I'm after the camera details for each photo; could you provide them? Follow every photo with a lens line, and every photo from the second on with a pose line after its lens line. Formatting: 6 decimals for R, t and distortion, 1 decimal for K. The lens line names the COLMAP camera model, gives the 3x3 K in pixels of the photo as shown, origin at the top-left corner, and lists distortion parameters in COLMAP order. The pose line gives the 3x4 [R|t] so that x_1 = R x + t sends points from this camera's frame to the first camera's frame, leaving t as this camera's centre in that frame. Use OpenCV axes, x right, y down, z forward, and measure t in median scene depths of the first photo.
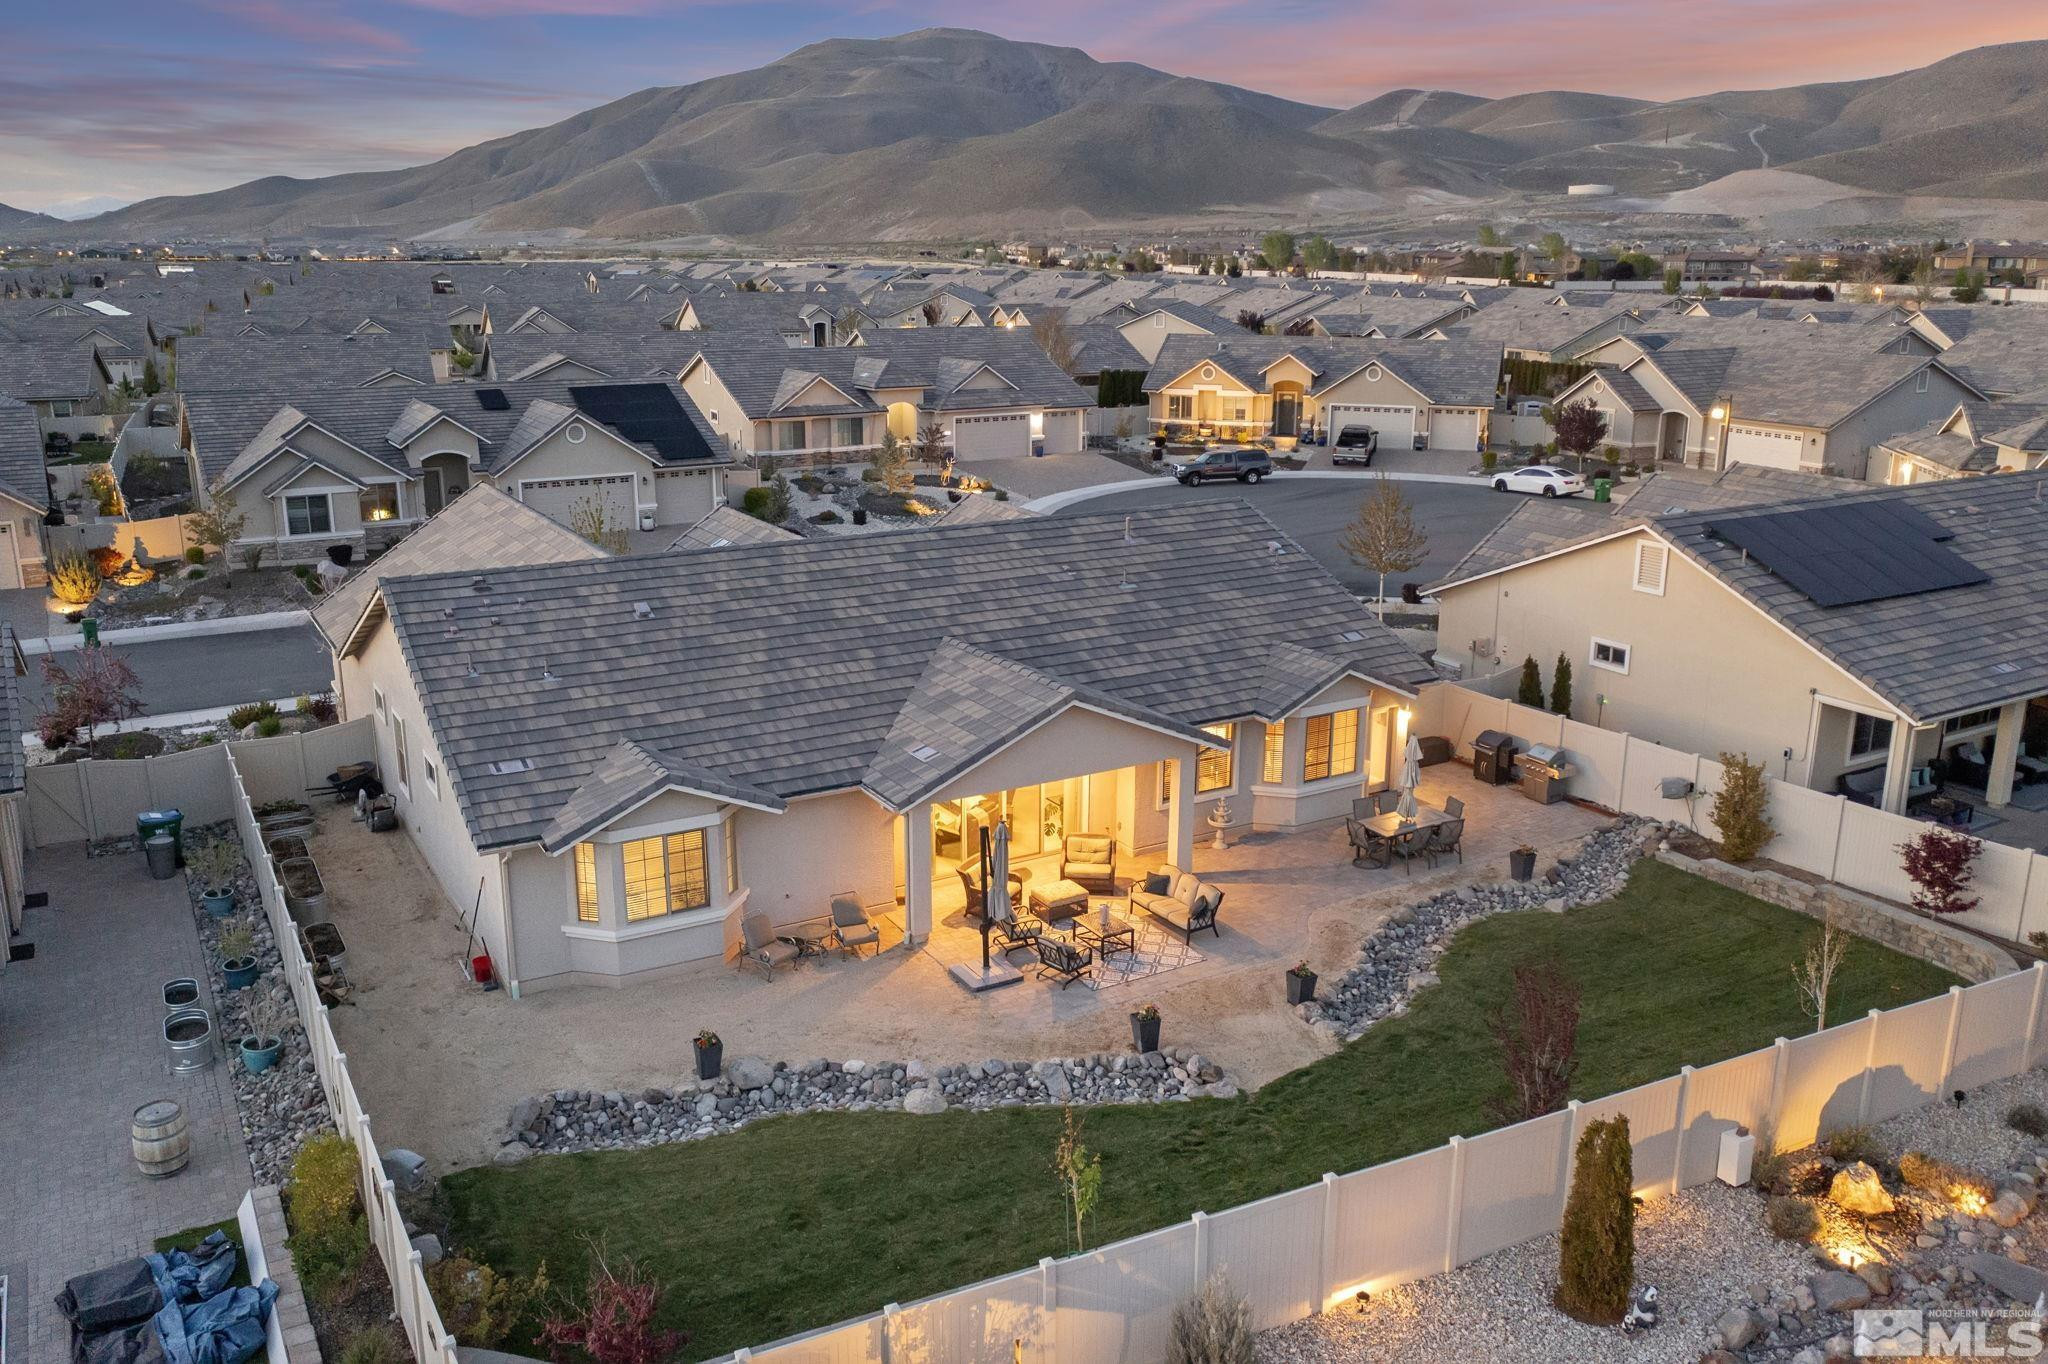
lens RADIAL K [[1627.5, 0, 1024.0], [0, 1627.5, 682.0], [0, 0, 1]] dist [-0.003668, -0.000059]
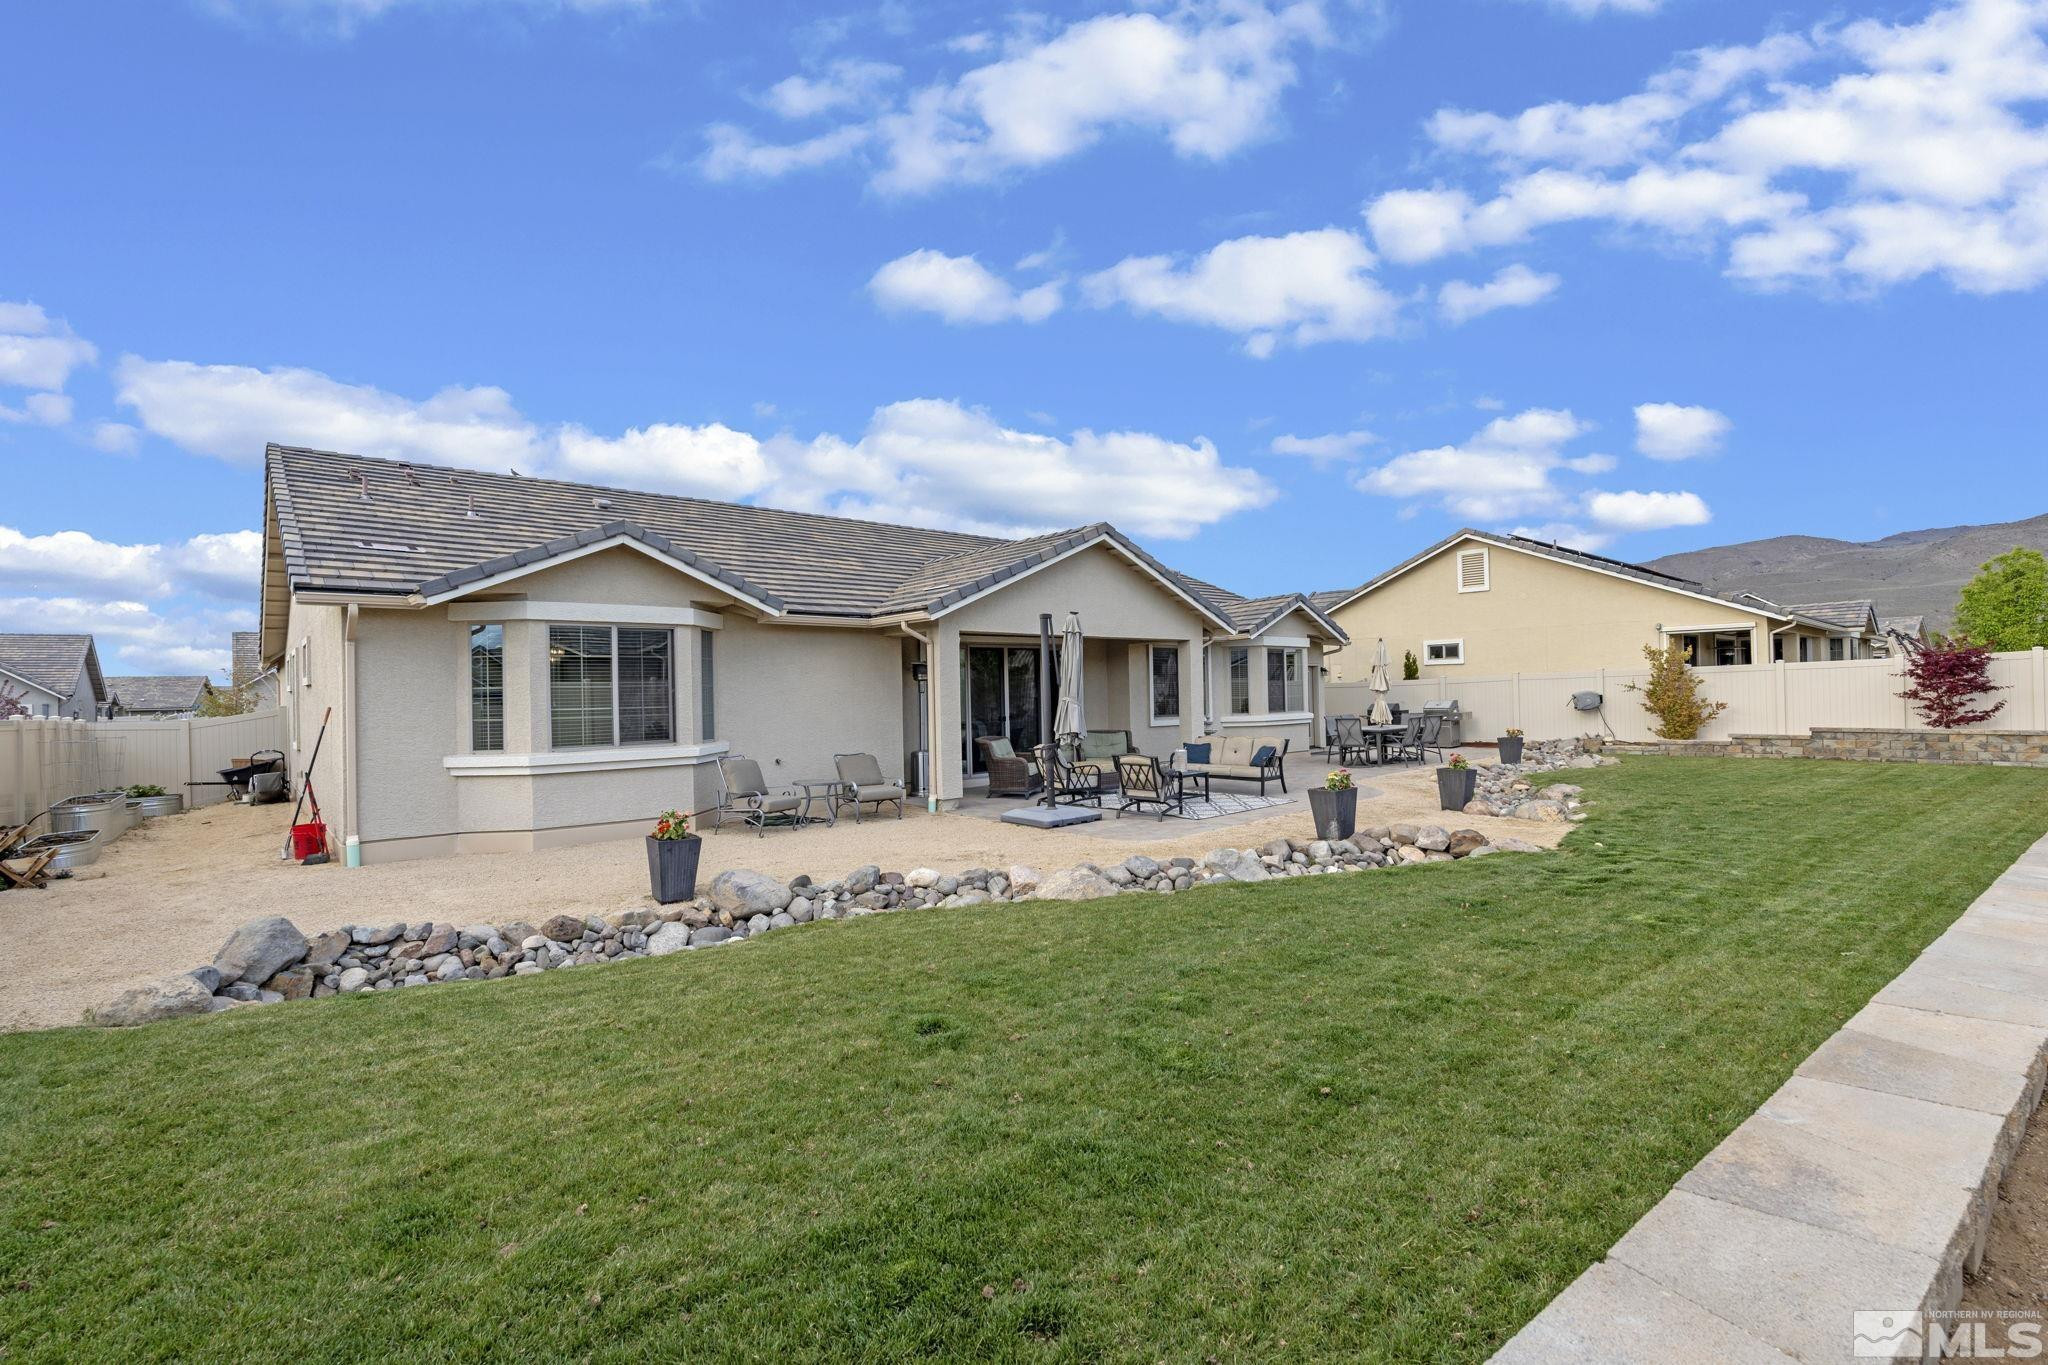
lens RADIAL K [[901.7, 0, 1028.1], [0, 901.7, 690.1], [0, 0, 1]] dist [0.000191, -0.001188]
pose [[0.980464, -0.017033, 0.195961, -0.087939], [0.067703, 0.964594, -0.254900, 0.172305], [-0.184681, 0.263188, 0.946903, 0.436753]]
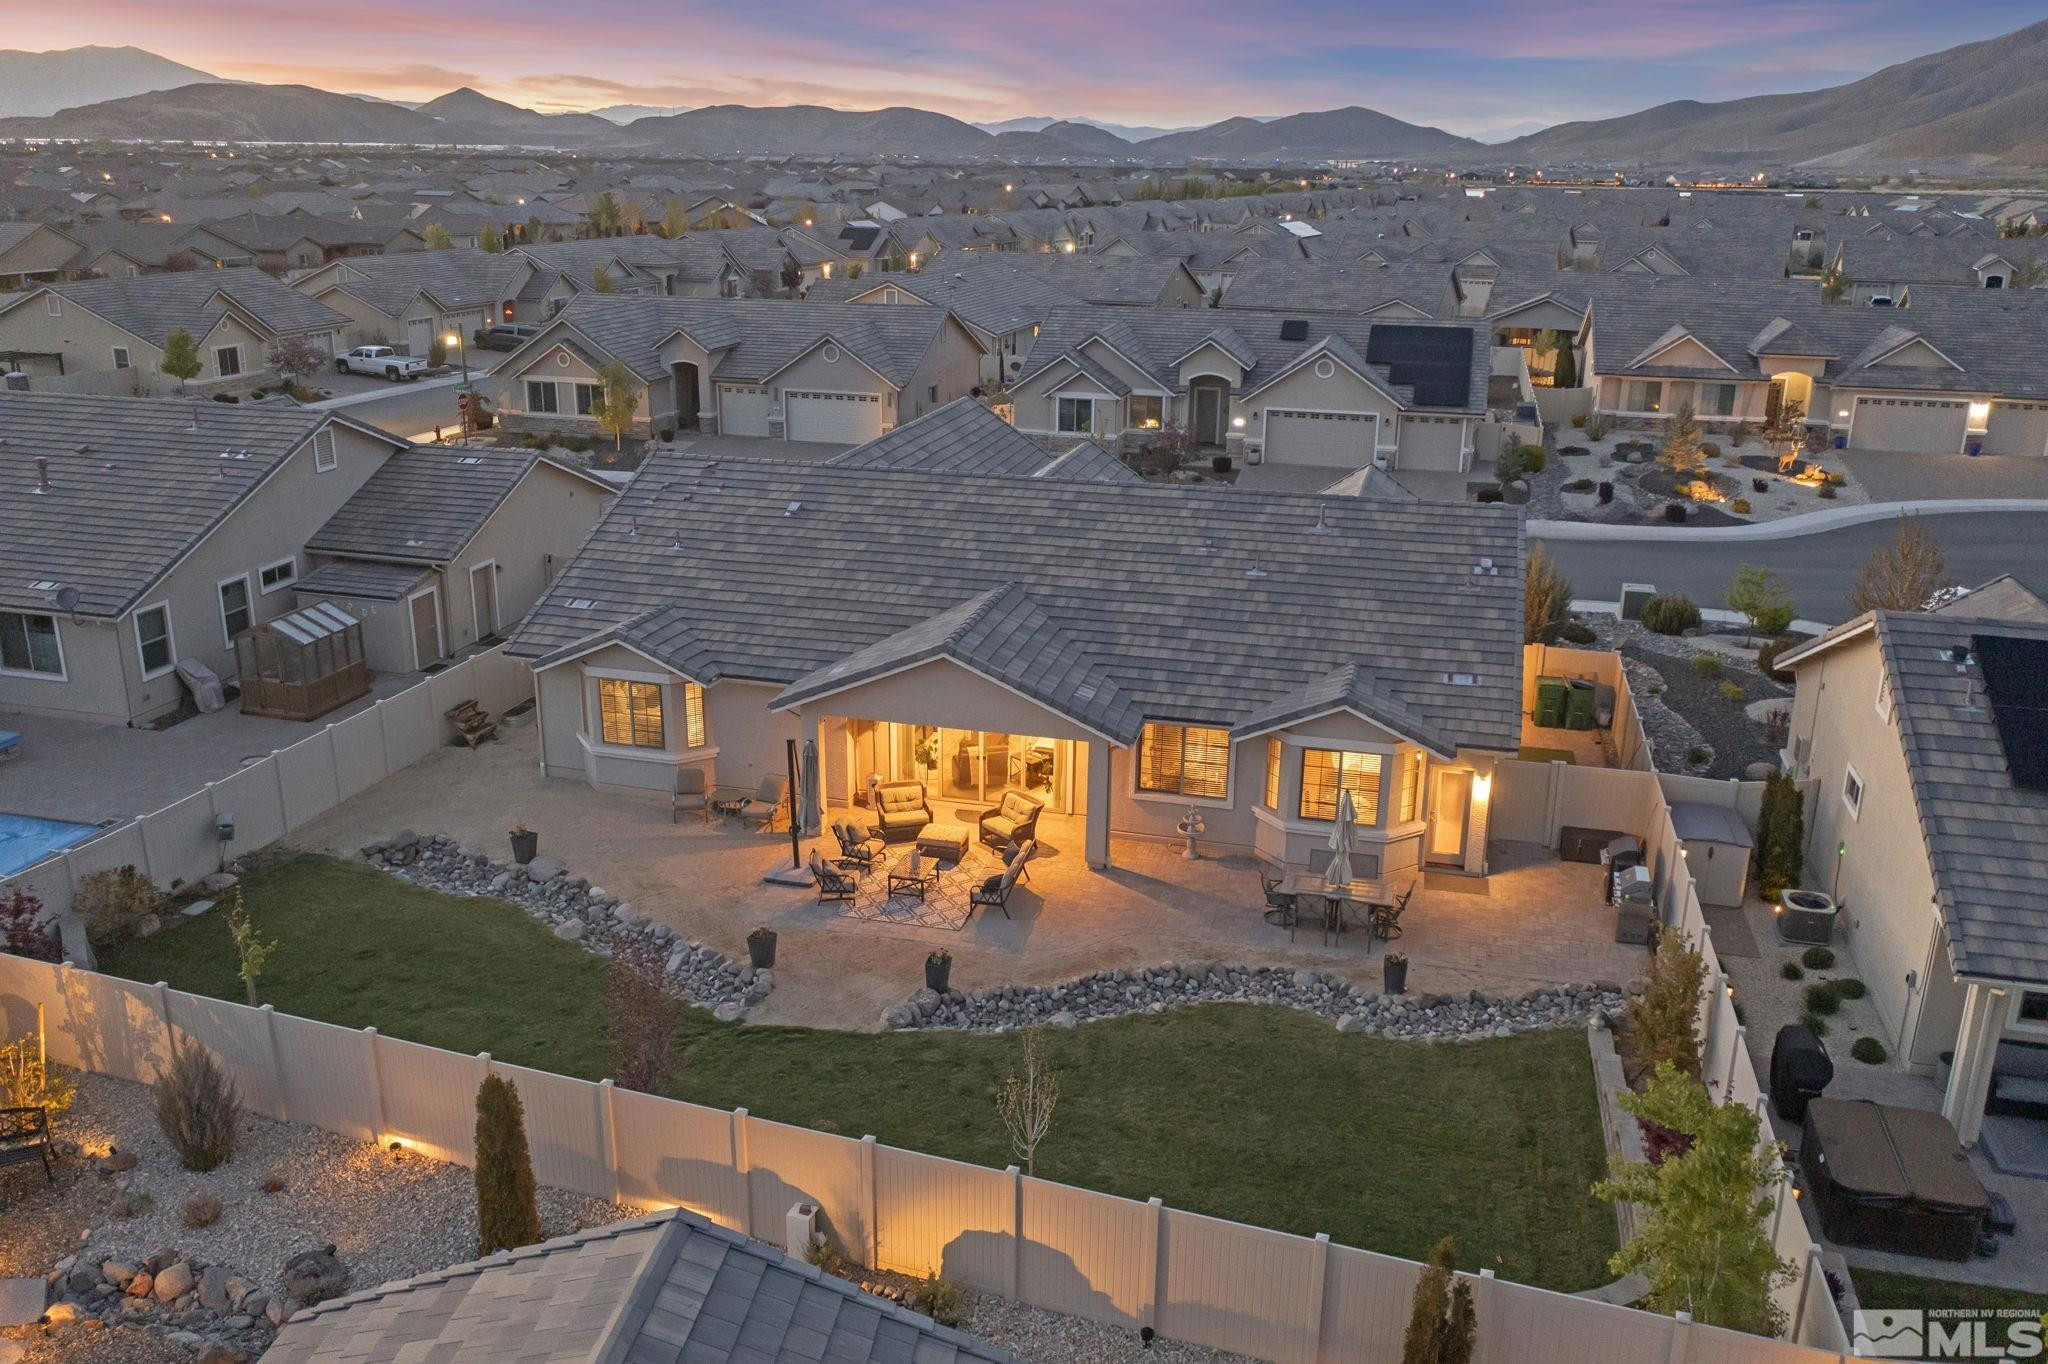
lens RADIAL K [[1627.5, 0, 1024.0], [0, 1627.5, 682.0], [0, 0, 1]] dist [-0.003668, -0.000059]
pose [[0.698100, 0.224502, -0.679894, 0.606616], [-0.195018, 0.973290, 0.121141, -0.083096], [0.688930, 0.048023, 0.723235, 0.226465]]
